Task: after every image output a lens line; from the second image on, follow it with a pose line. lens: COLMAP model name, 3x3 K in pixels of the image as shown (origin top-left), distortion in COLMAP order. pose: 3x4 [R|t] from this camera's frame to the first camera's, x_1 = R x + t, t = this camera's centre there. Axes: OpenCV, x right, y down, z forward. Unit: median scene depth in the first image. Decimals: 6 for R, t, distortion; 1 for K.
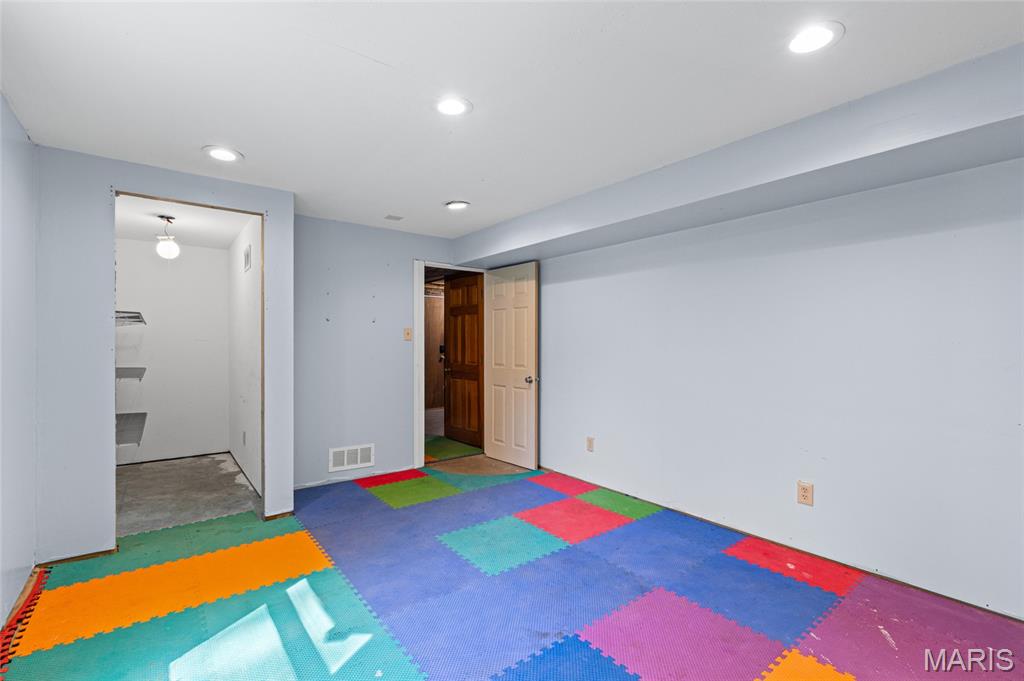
lens RADIAL K [[462.7, 0, 511.8], [0, 462.7, 339.2], [0, 0, 1]] dist [-0.002544, -0.000966]
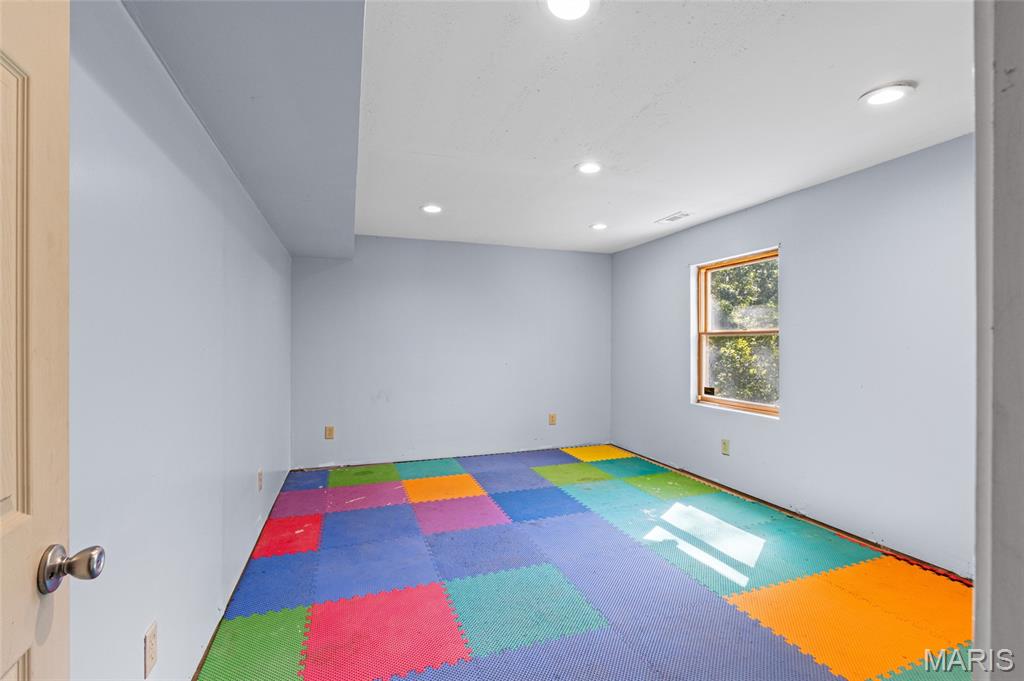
lens RADIAL K [[462.7, 0, 511.8], [0, 462.7, 345.0], [0, 0, 1]] dist [-0.002544, -0.000966]
pose [[-0.950123, -0.002963, 0.311860, -0.287495], [-0.004080, 0.999987, -0.002930, 0.017897], [-0.311847, -0.004056, -0.950124, 2.028527]]
